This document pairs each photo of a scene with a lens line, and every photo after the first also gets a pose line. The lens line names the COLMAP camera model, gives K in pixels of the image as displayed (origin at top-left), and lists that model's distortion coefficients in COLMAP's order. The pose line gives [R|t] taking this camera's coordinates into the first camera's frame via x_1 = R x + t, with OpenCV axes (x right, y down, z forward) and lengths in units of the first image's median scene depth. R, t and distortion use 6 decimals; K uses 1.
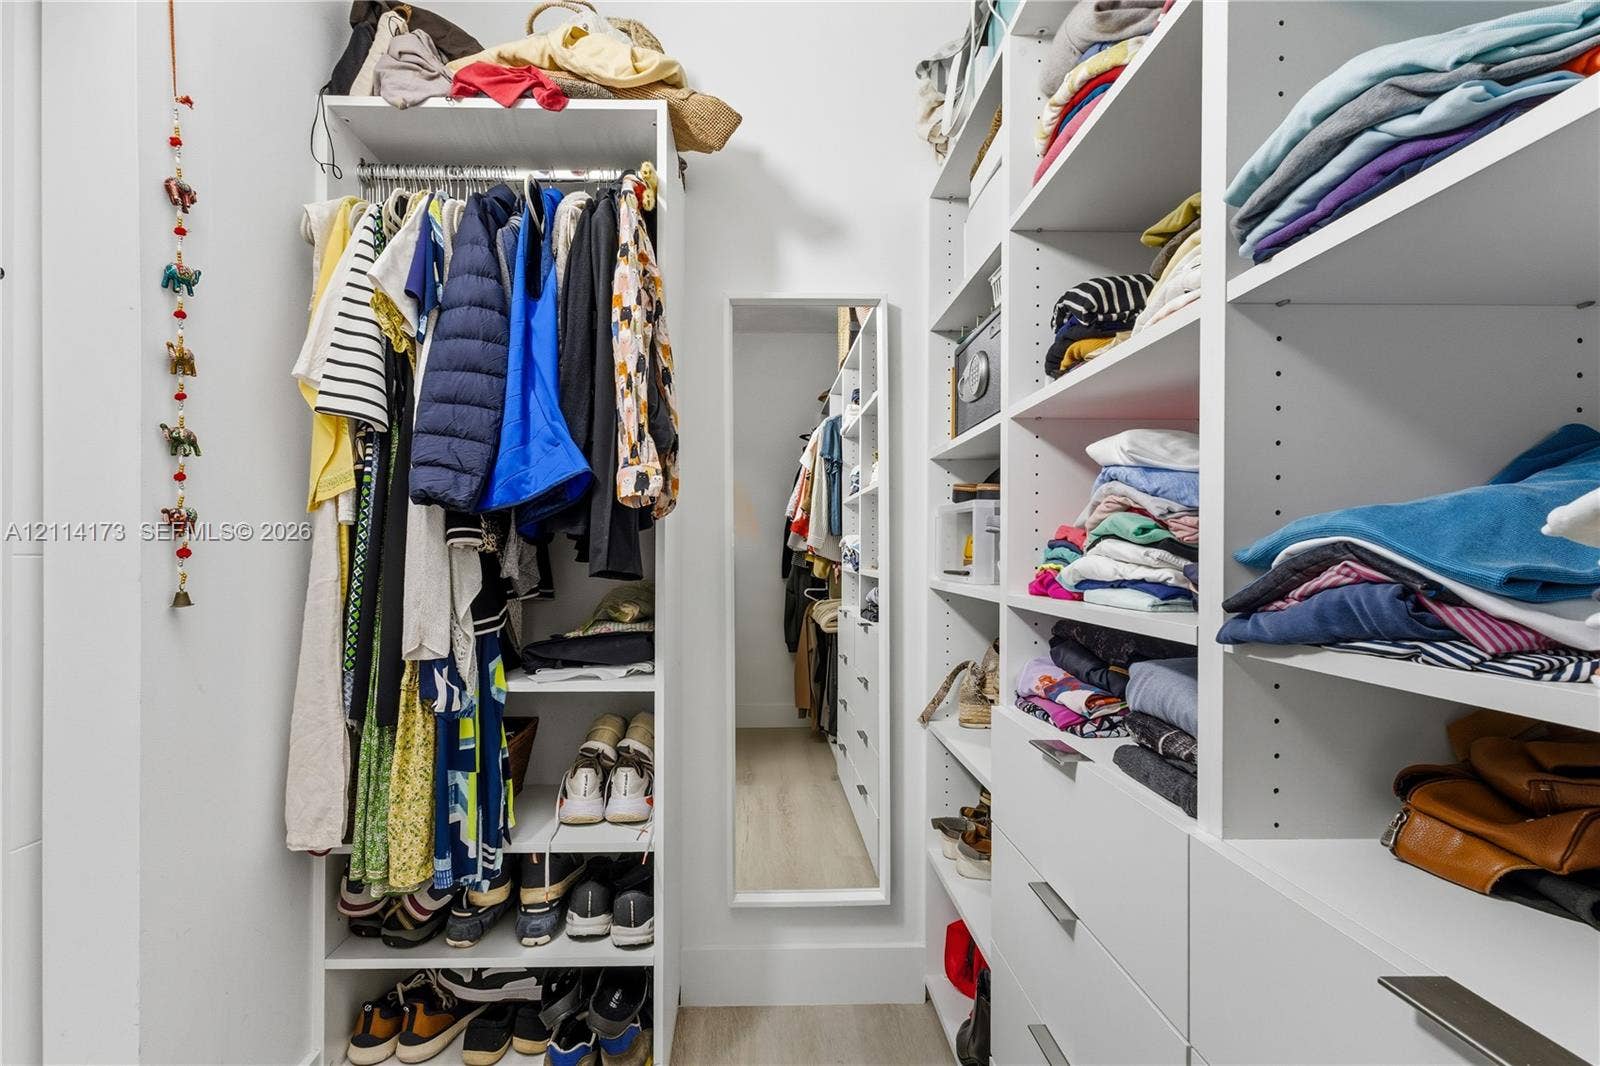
lens RADIAL K [[758.2, 0, 795.7], [0, 758.2, 552.2], [0, 0, 1]] dist [0.002260, 0.000277]
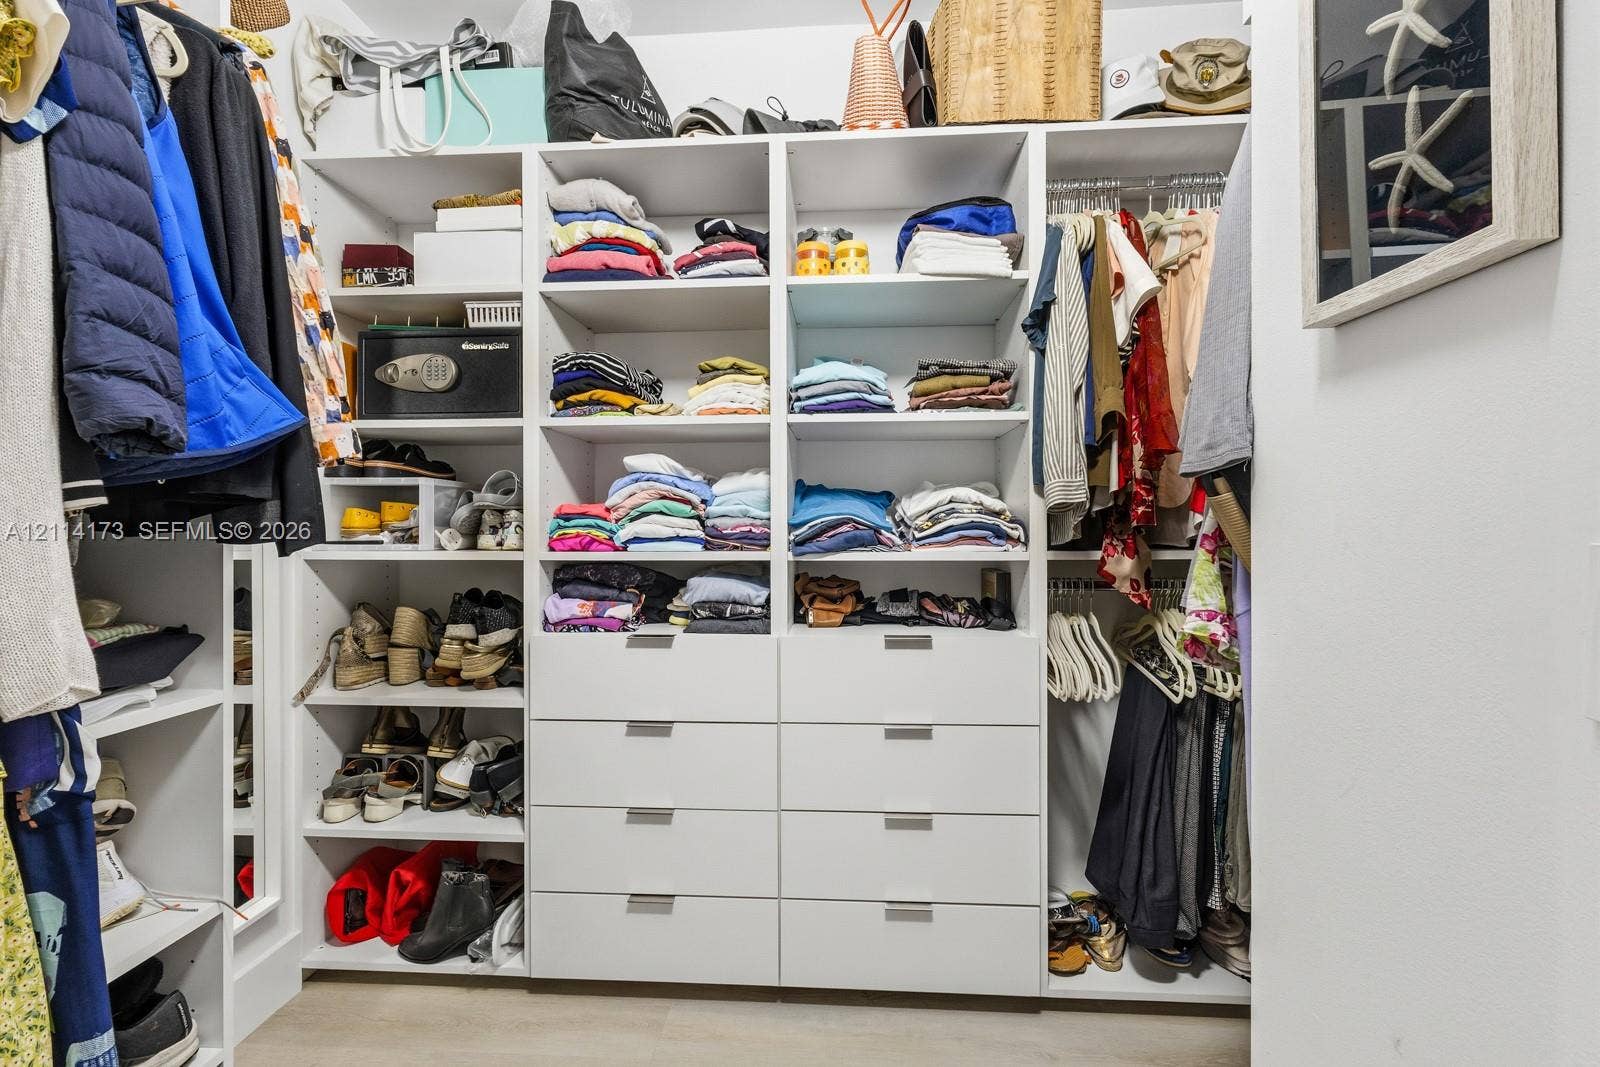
lens RADIAL K [[737.1, 0, 802.8], [0, 737.1, 528.7], [0, 0, 1]] dist [0.004151, 0.000790]
pose [[0.083299, -0.006737, 0.996502, -1.256533], [0.003342, 0.999973, 0.006481, 0.006150], [-0.996519, 0.002790, 0.083319, 0.496364]]
